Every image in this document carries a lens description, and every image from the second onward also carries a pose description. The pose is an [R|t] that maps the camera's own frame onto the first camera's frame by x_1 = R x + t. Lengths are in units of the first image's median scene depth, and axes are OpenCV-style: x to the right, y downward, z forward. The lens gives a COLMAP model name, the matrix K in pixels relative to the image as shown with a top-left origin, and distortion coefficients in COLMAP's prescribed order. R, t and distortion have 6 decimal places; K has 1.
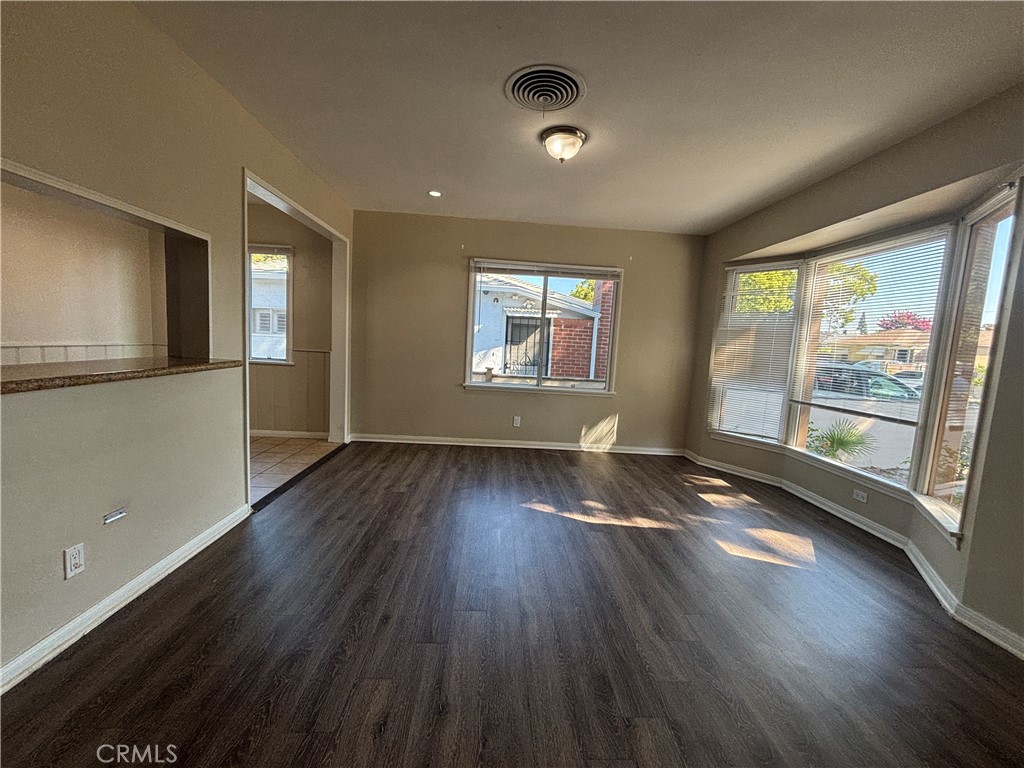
lens RADIAL K [[413.6, 0, 514.7], [0, 413.6, 383.2], [0, 0, 1]] dist [-0.000840, 0.000492]
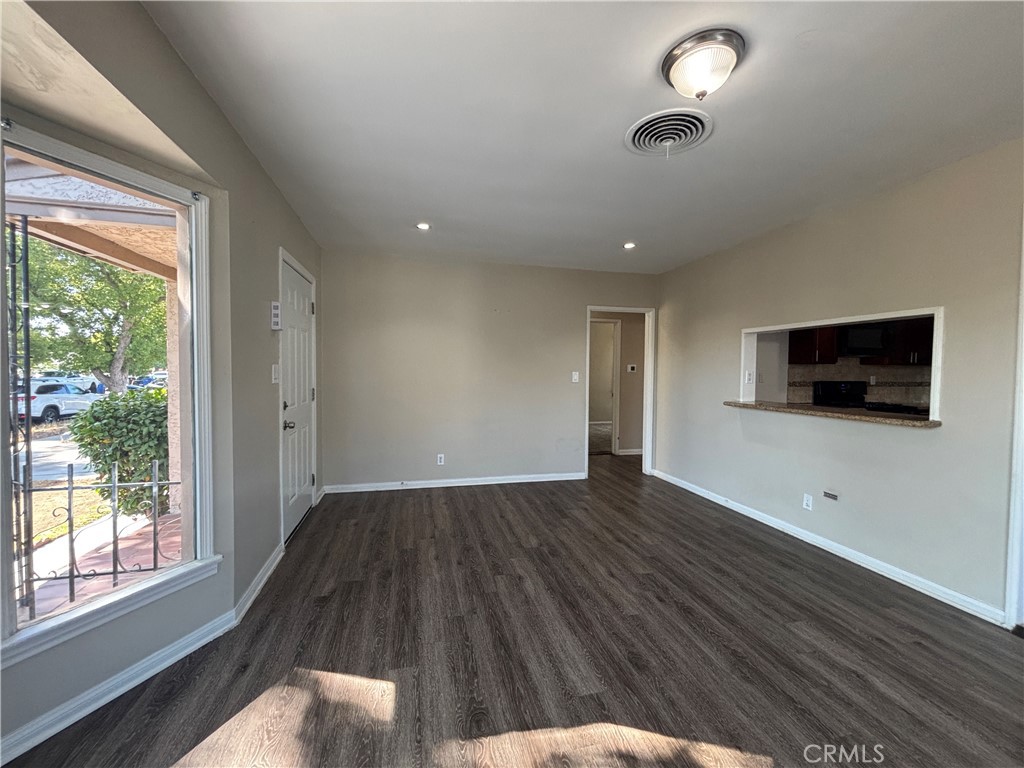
lens RADIAL K [[413.6, 0, 513.8], [0, 413.6, 382.1], [0, 0, 1]] dist [-0.000840, 0.000492]
pose [[-0.978923, -0.058320, -0.195724, 0.275964], [-0.082767, 0.989421, 0.119148, -0.097738], [0.186705, 0.132836, -0.973394, 0.919904]]
